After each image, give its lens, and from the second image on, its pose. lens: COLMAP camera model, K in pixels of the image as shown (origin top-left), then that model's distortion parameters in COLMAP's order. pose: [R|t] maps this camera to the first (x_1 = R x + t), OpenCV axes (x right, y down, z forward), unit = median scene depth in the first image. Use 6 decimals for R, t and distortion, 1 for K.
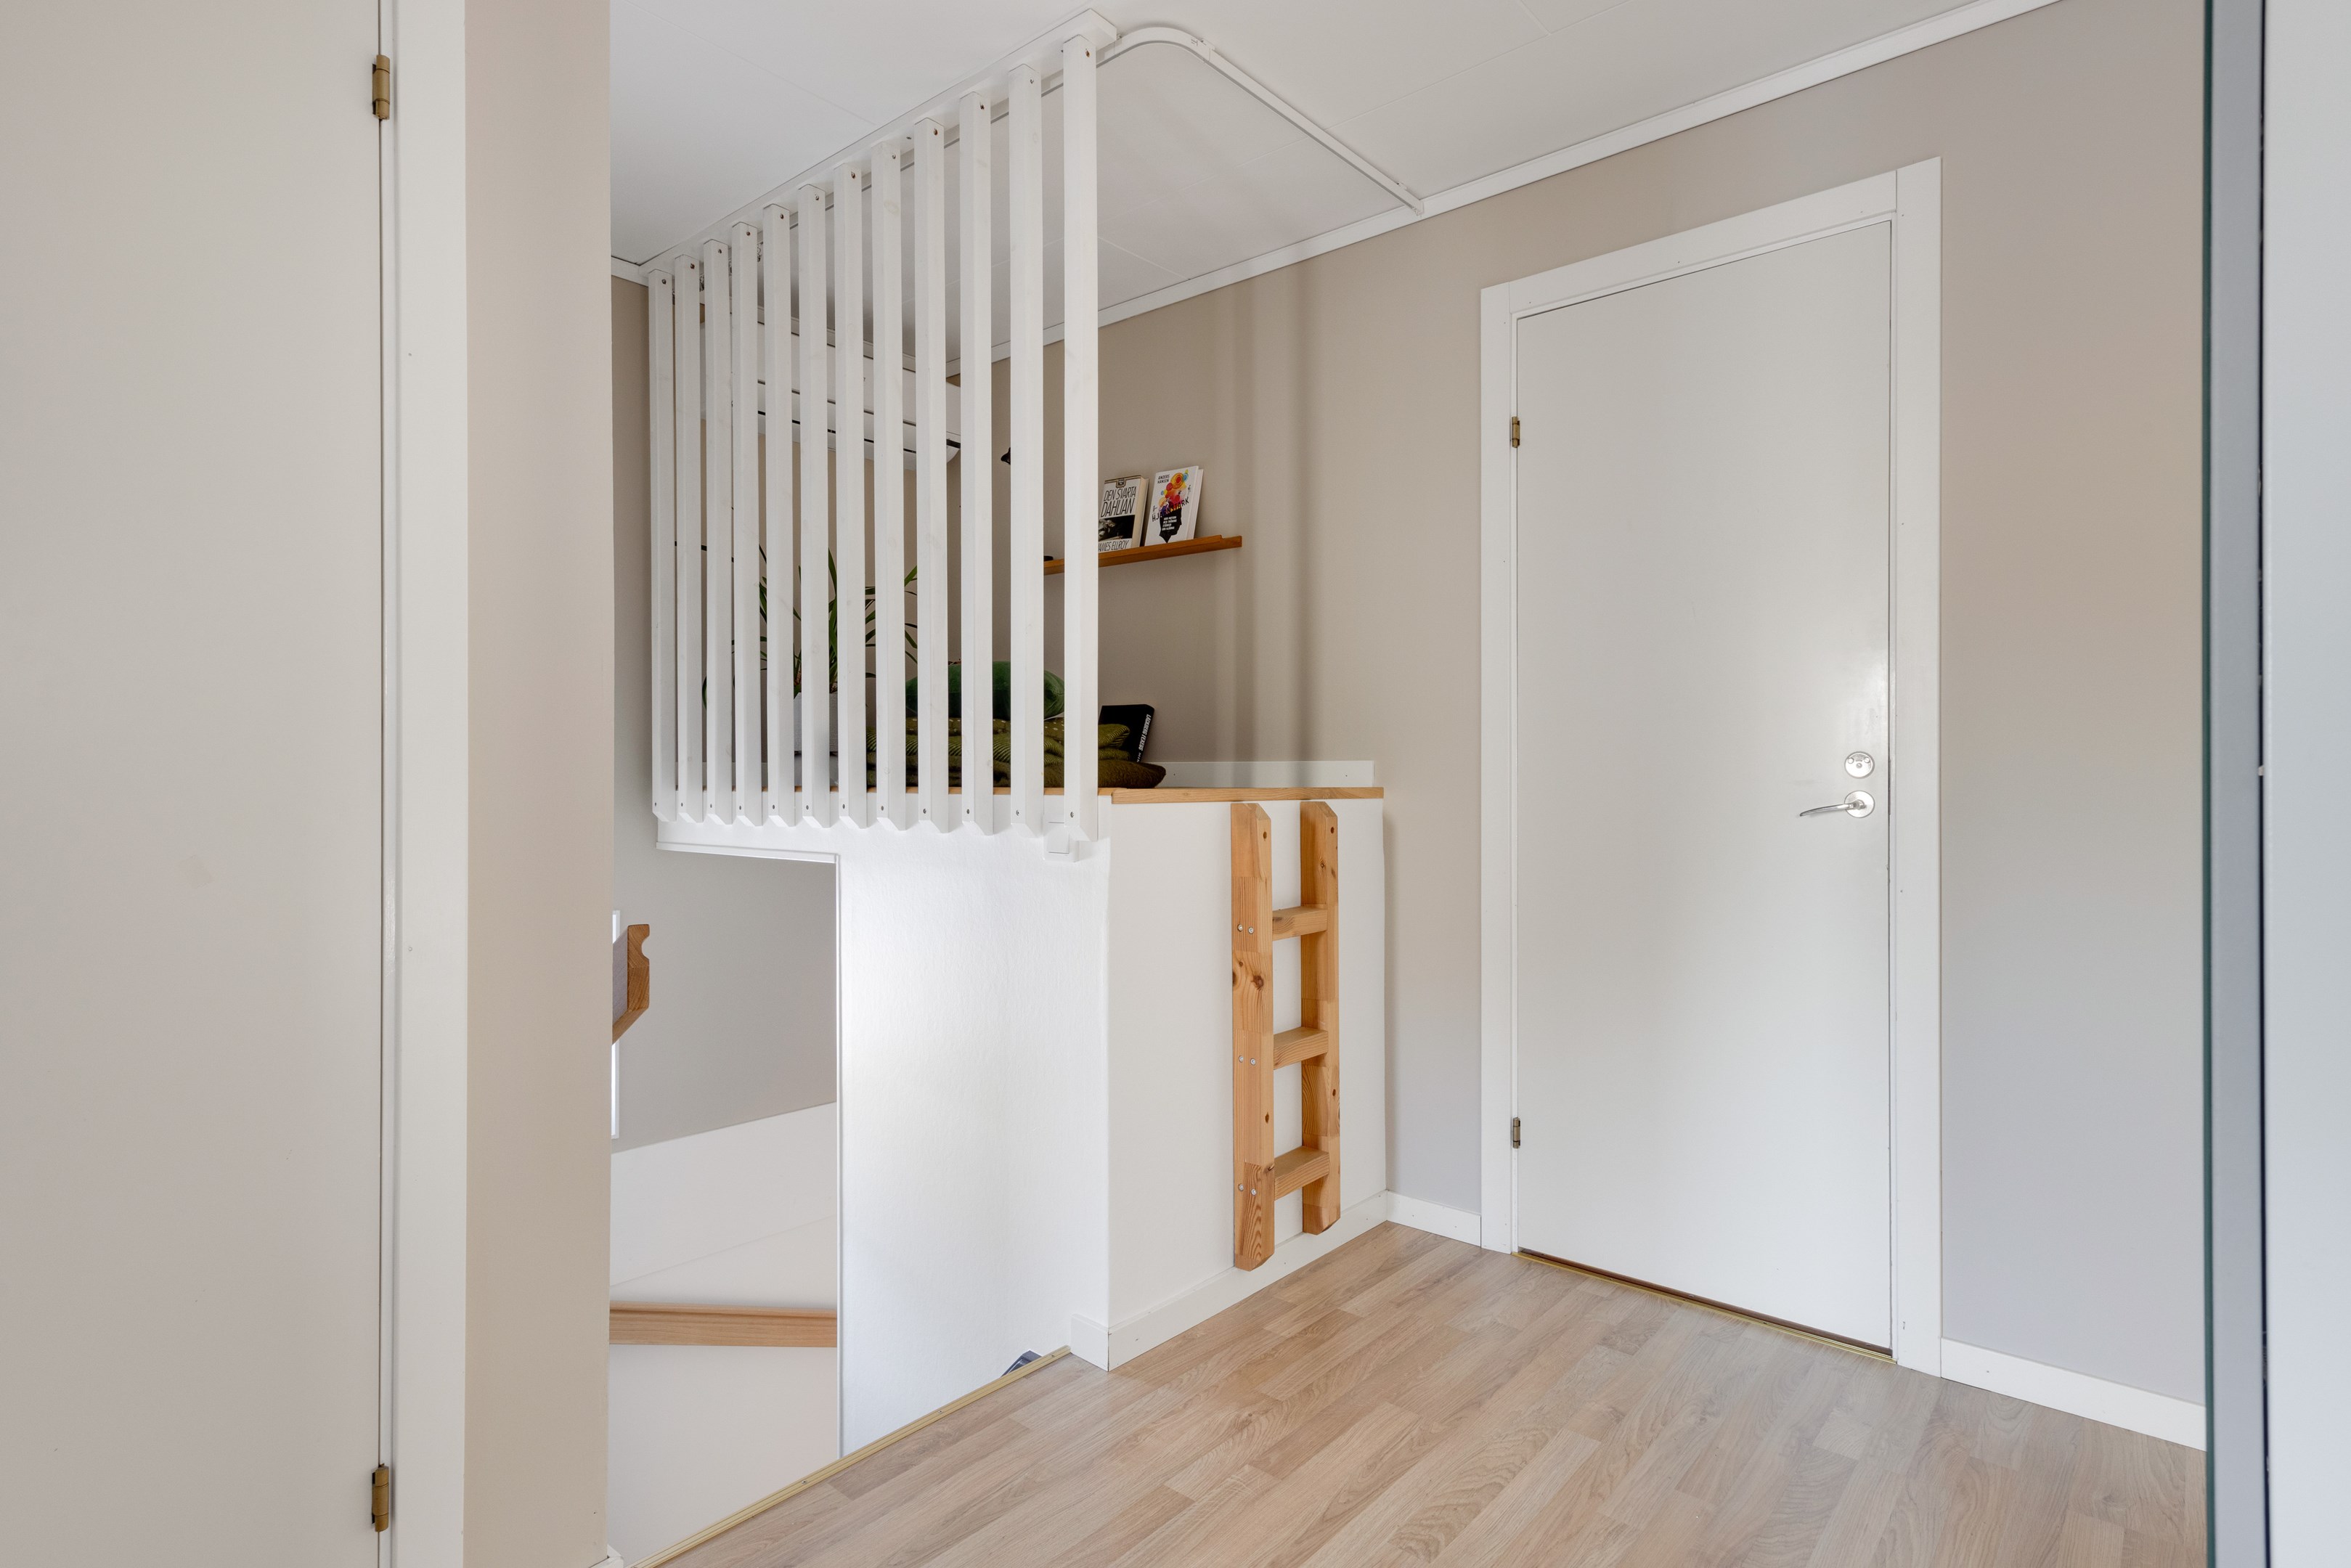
lens RADIAL K [[1217.9, 0, 1181.6], [0, 1217.9, 782.4], [0, 0, 1]] dist [0.005662, 0.001541]
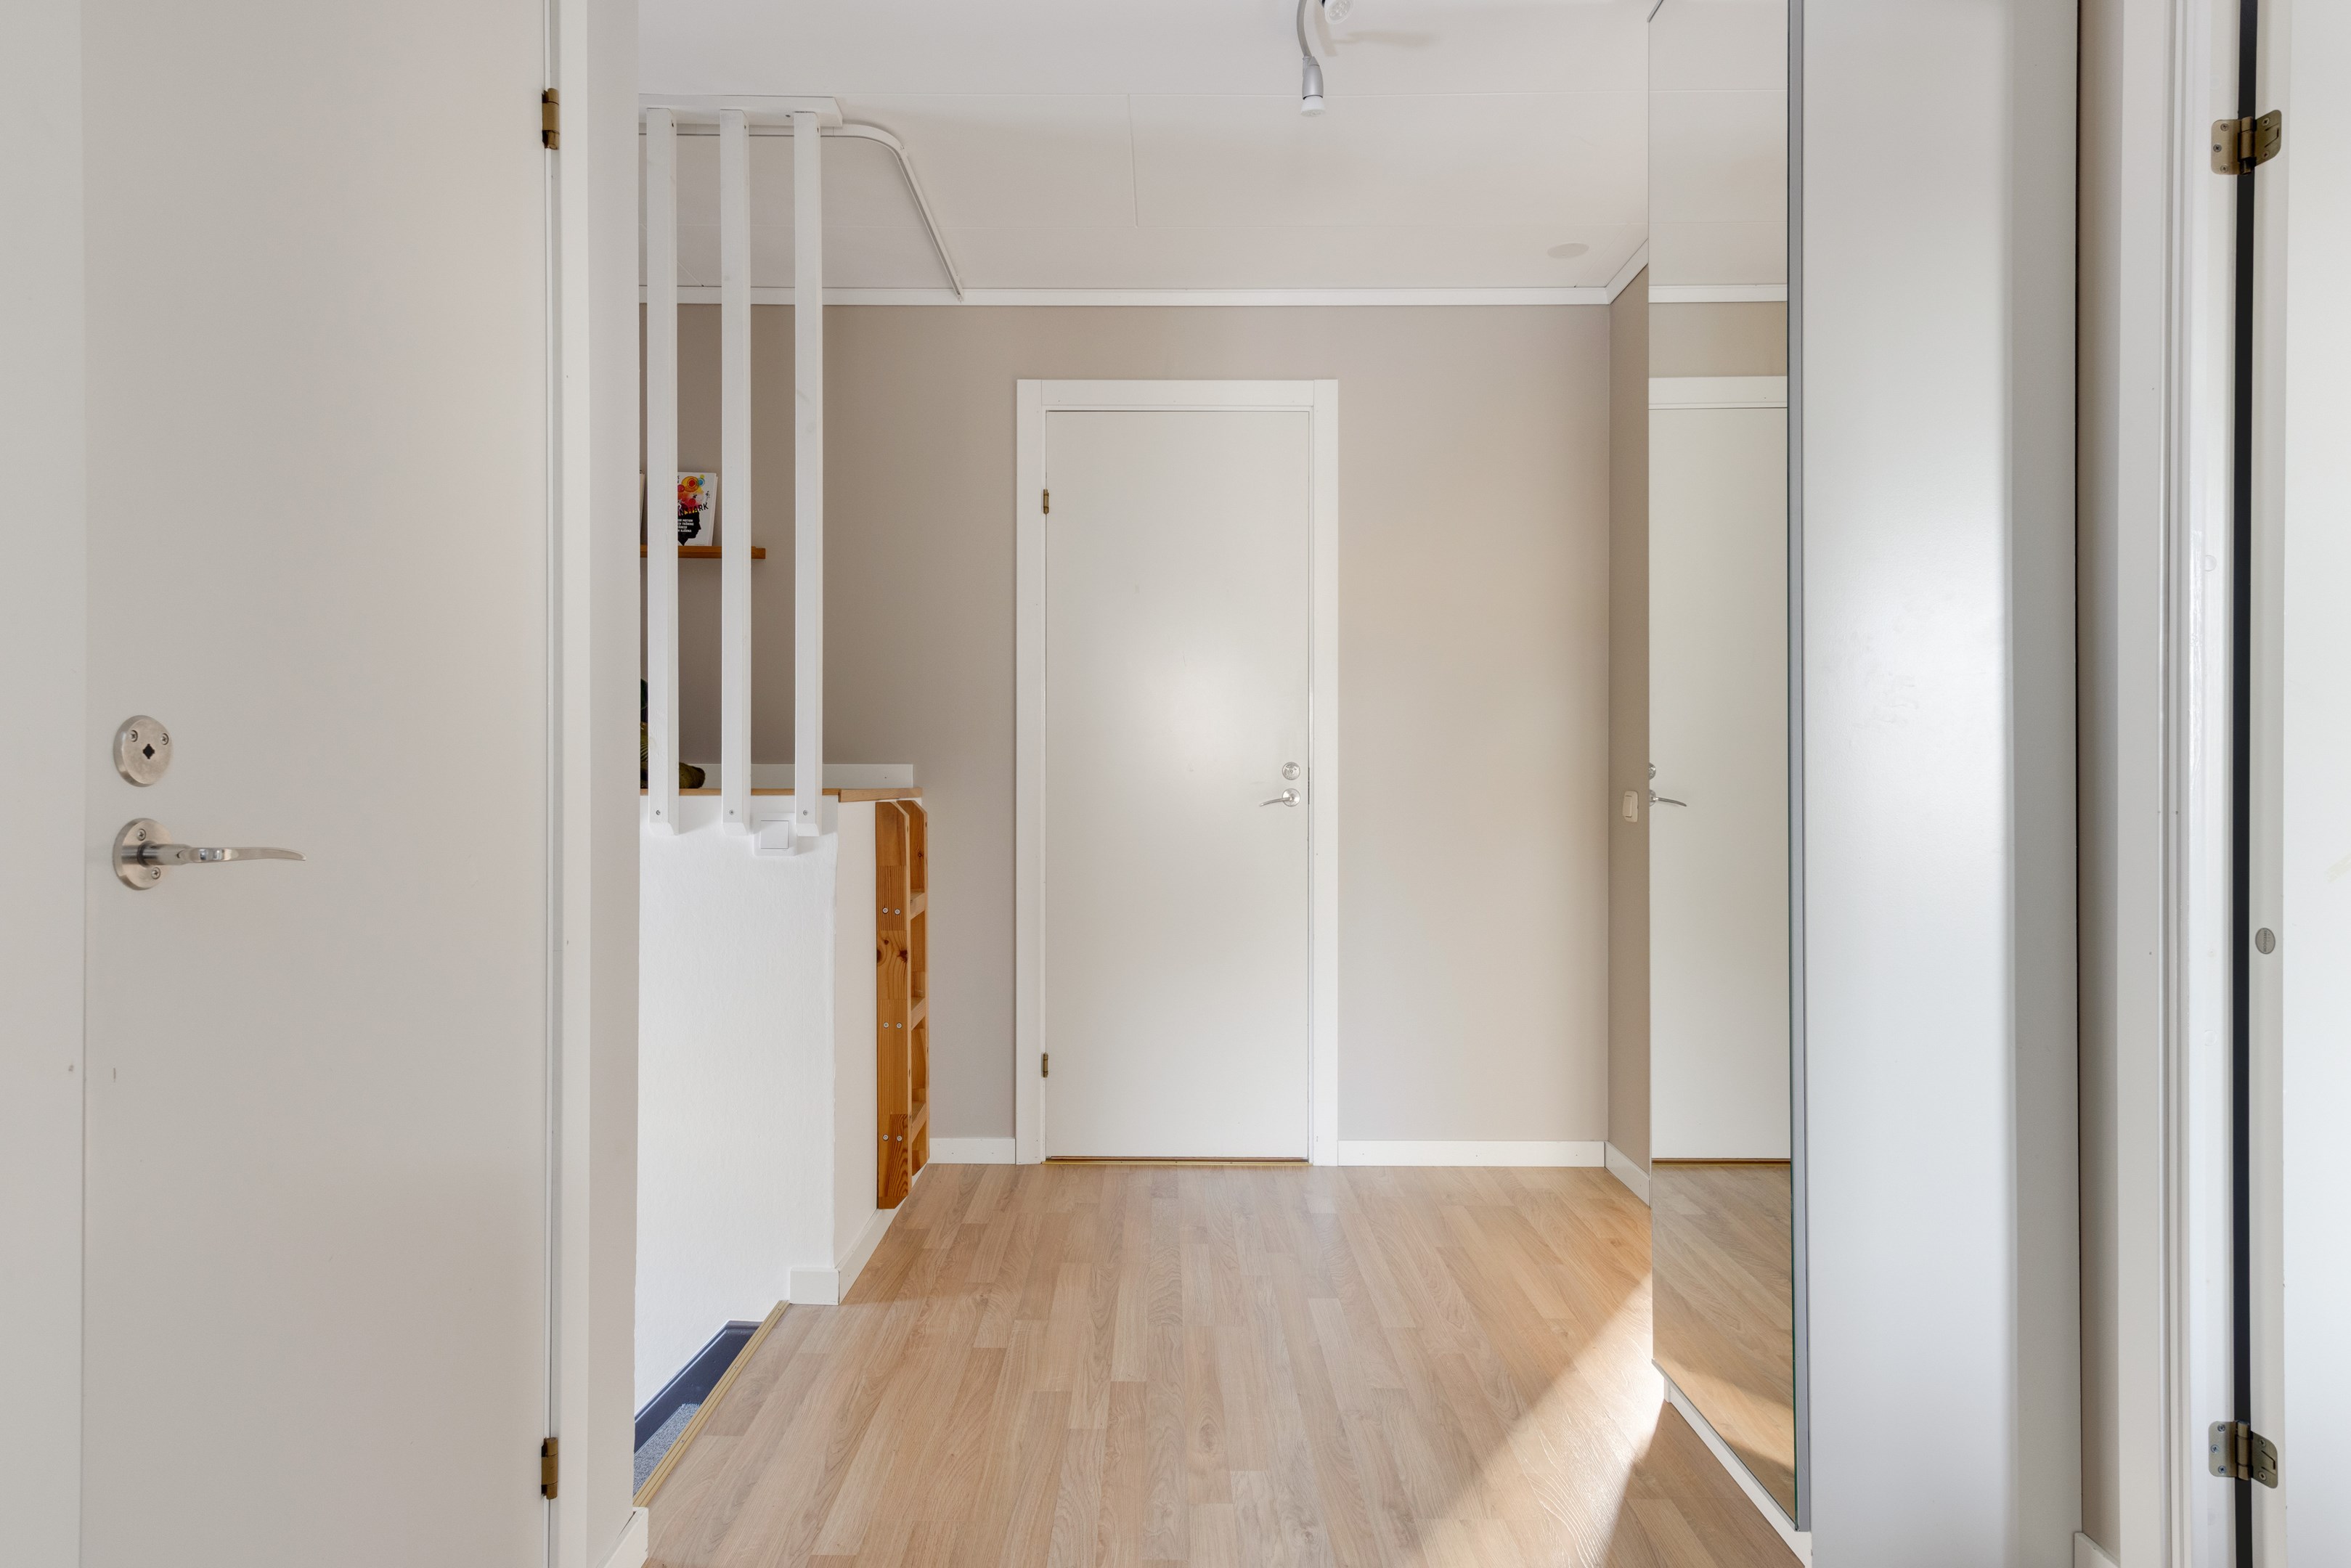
lens RADIAL K [[1338.9, 0, 1175.5], [0, 1338.9, 784.0], [0, 0, 1]] dist [0.016468, 0.000174]
pose [[0.752690, -0.002970, 0.658368, -0.600754], [0.003769, 0.999993, 0.000201, 0.001249], [-0.658364, 0.002330, 0.752696, -0.132598]]
